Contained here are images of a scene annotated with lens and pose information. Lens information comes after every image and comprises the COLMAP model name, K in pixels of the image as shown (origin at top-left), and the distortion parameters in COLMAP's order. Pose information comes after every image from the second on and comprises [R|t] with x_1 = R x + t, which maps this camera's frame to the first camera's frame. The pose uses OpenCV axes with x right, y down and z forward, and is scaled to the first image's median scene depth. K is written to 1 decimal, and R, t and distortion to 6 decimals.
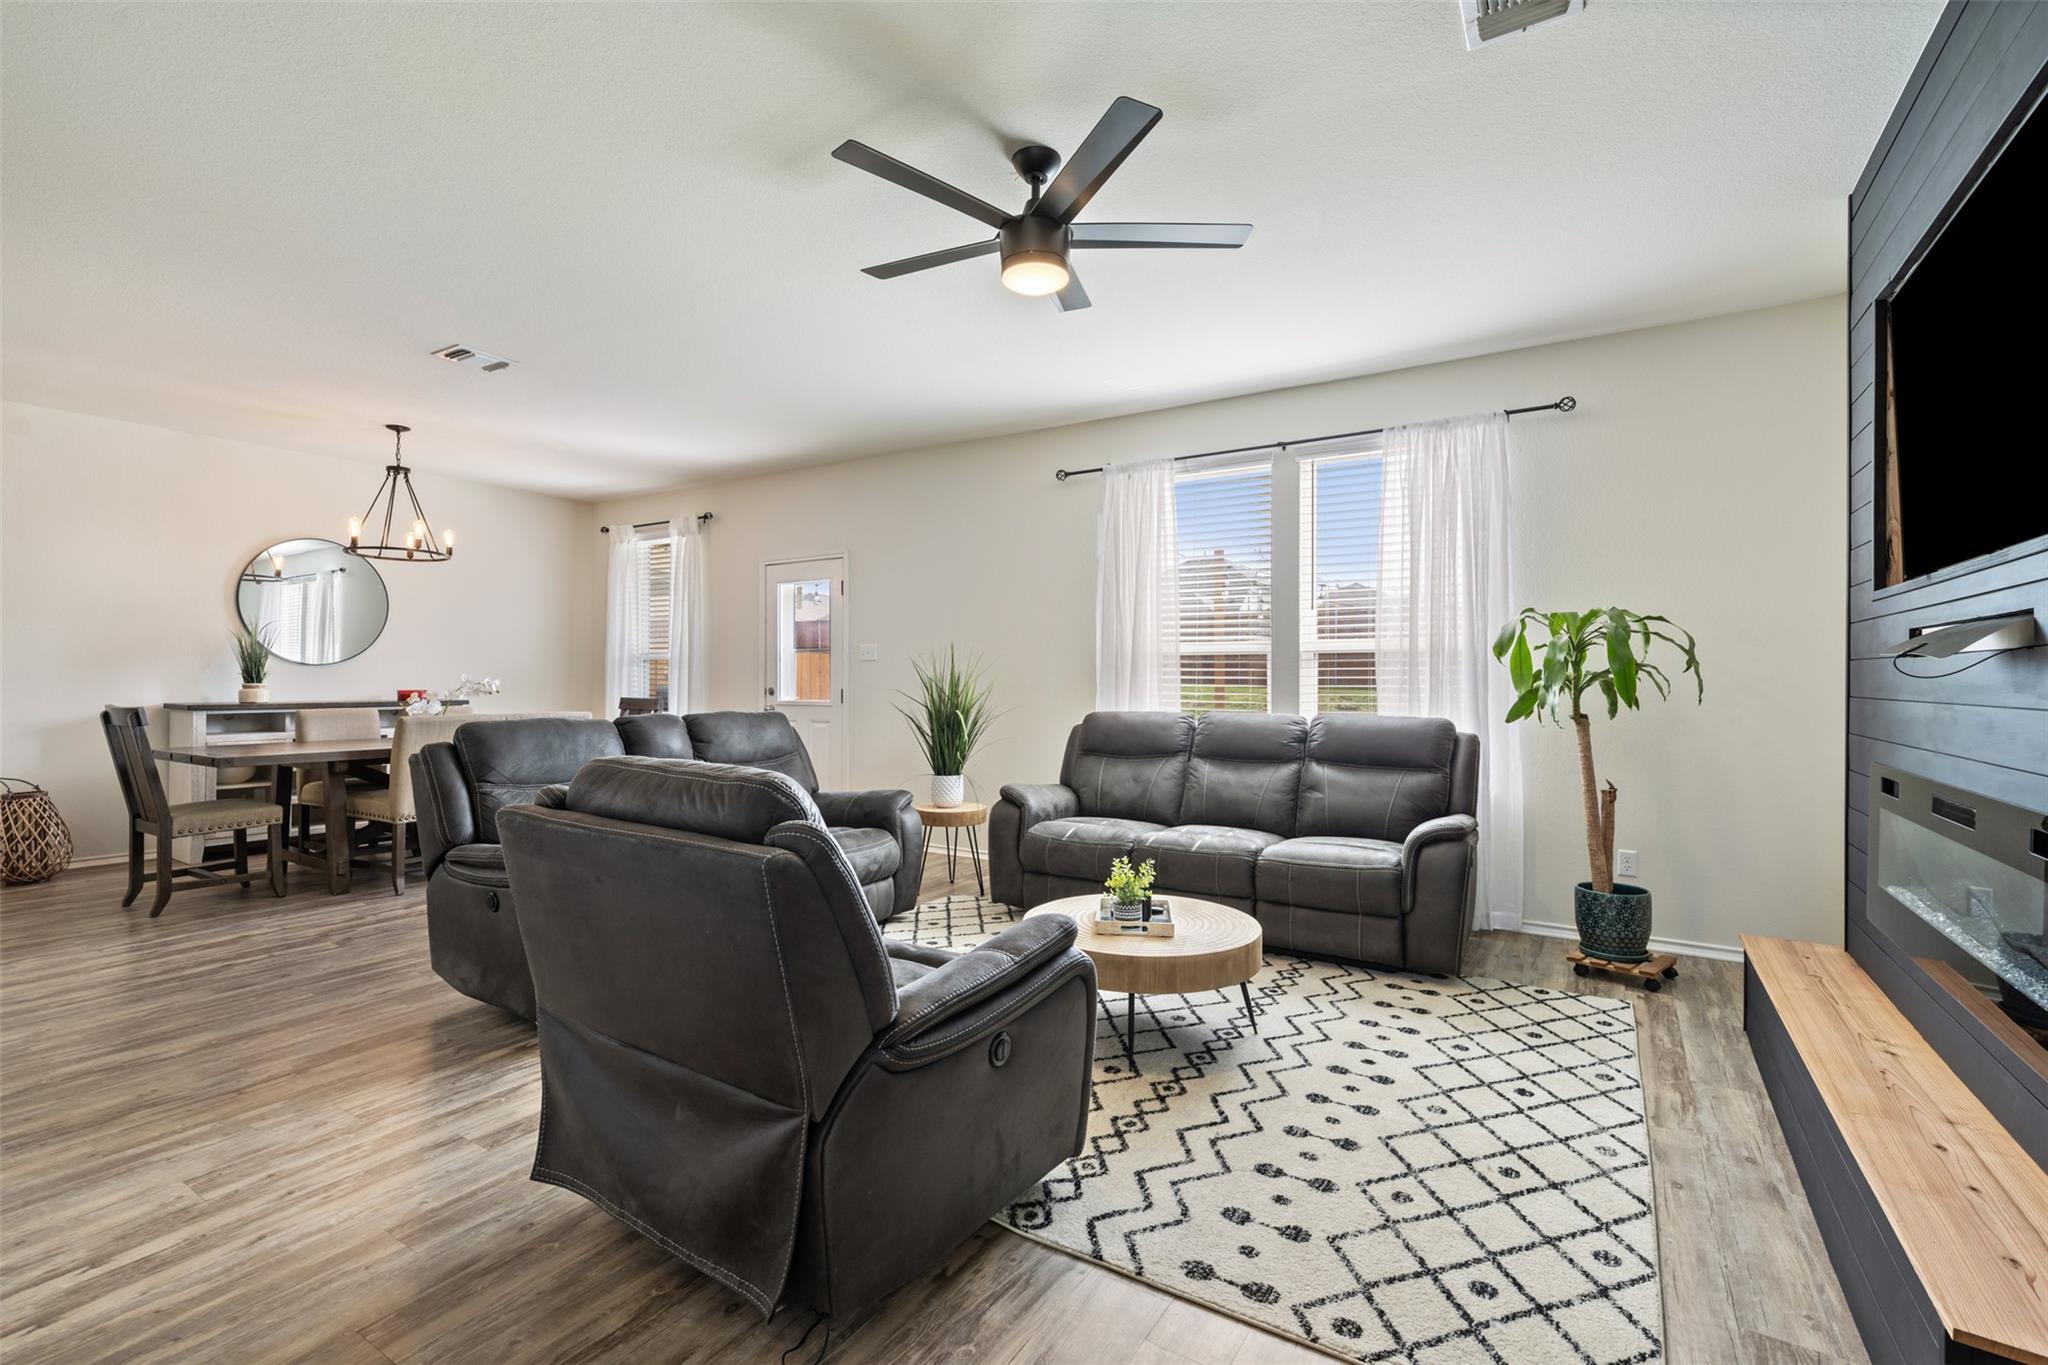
lens RADIAL K [[903.7, 0, 1024.0], [0, 903.7, 682.5], [0, 0, 1]] dist [0.000919, -0.000123]
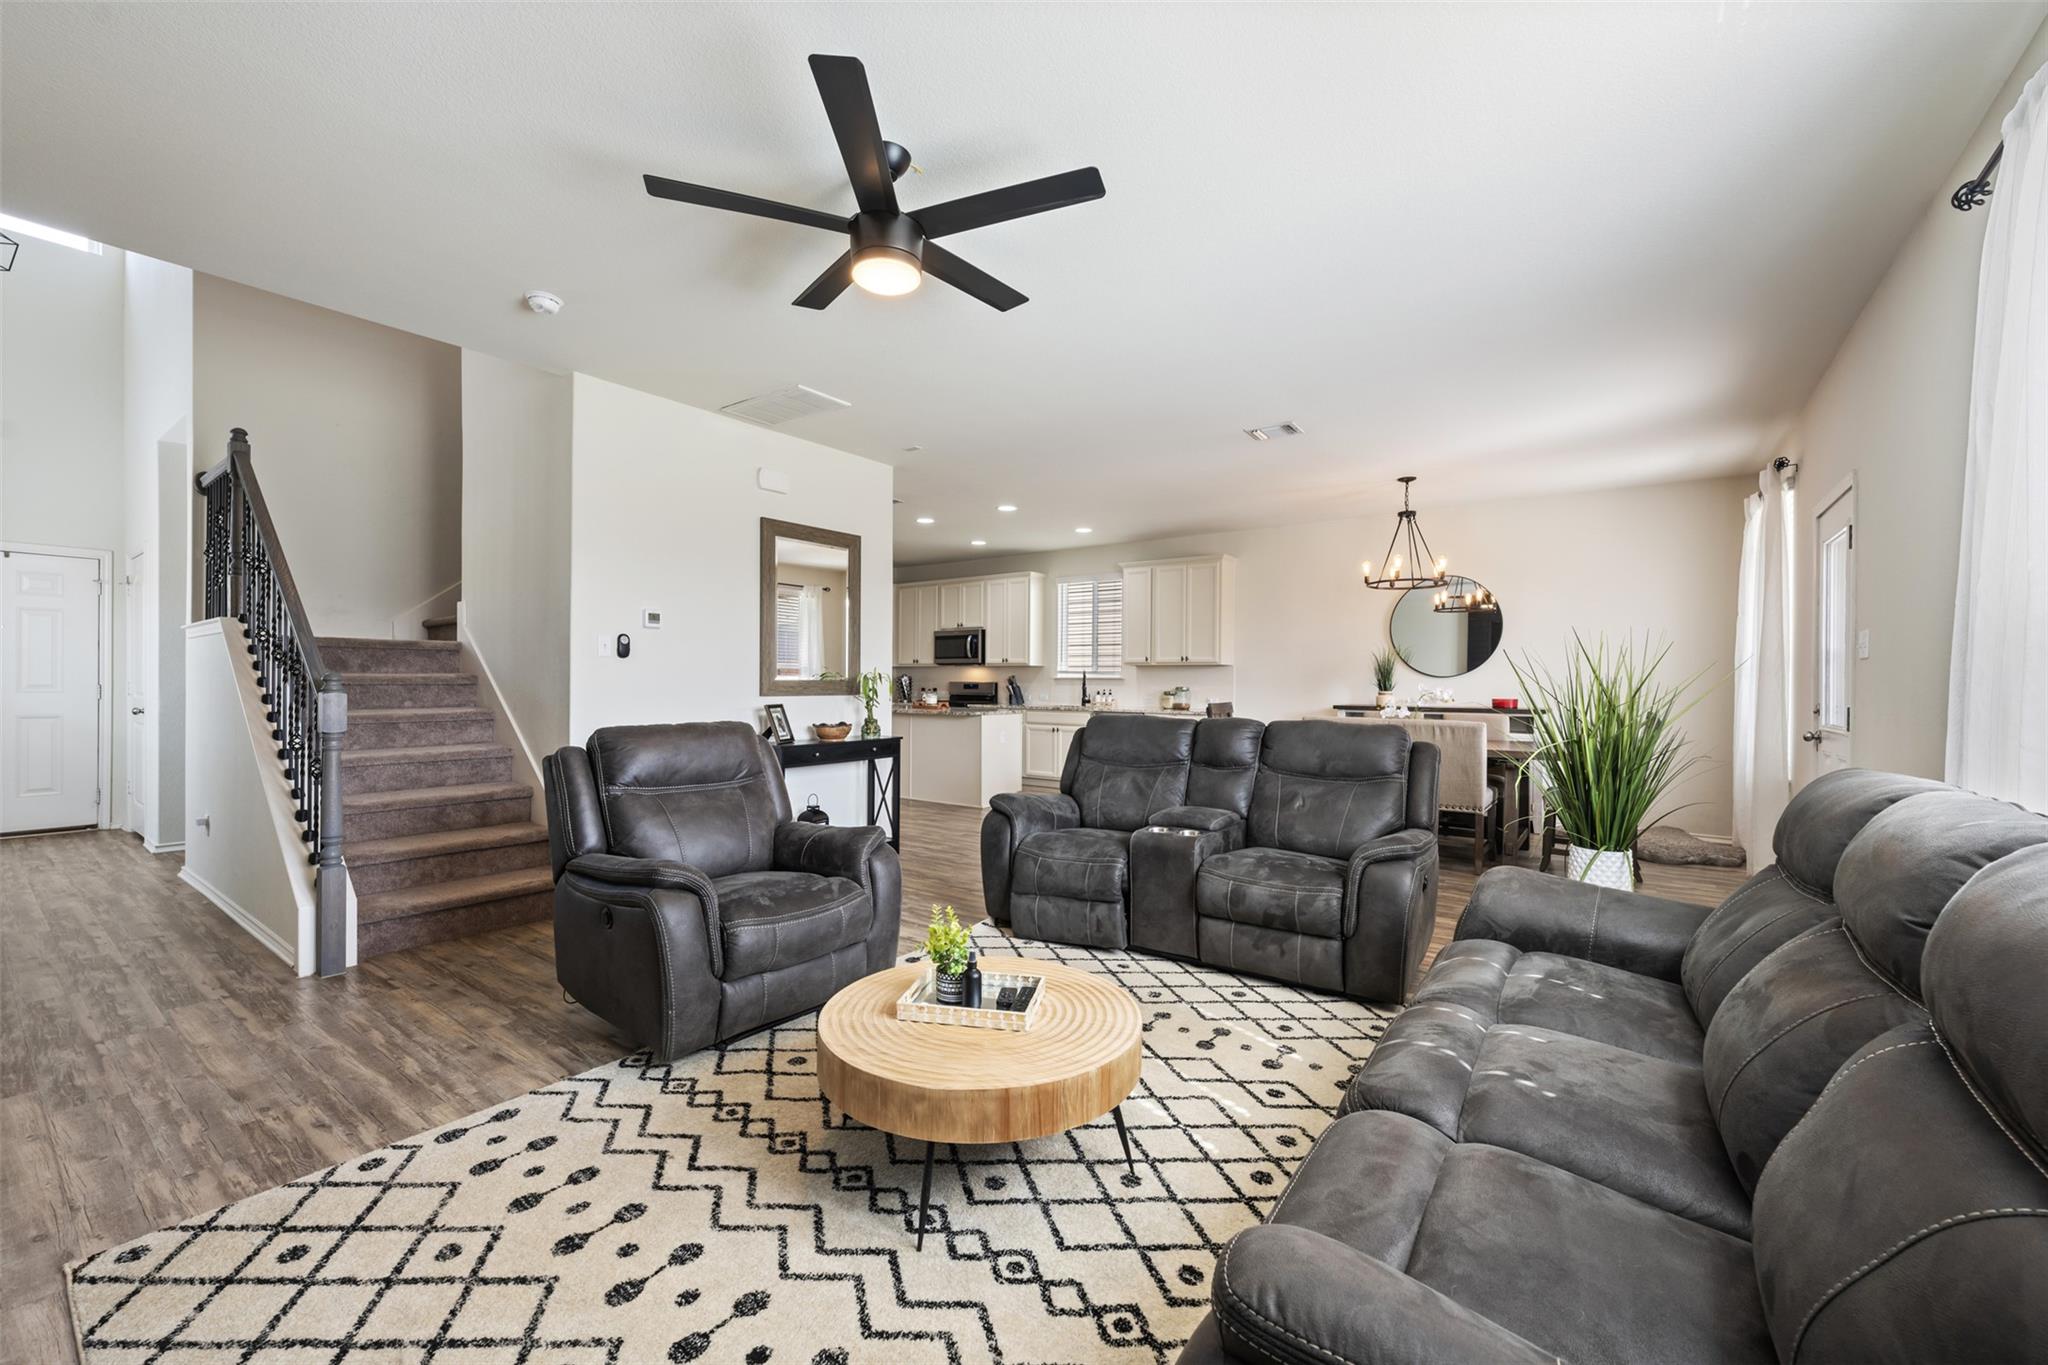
lens RADIAL K [[815.5, 0, 1024.0], [0, 815.5, 682.5], [0, 0, 1]] dist [-0.001518, 0.000013]
pose [[-0.066276, -0.006062, -0.997783, 1.119652], [-0.013463, 0.999896, -0.005180, 0.001968], [0.997711, 0.013090, -0.066351, 1.521795]]
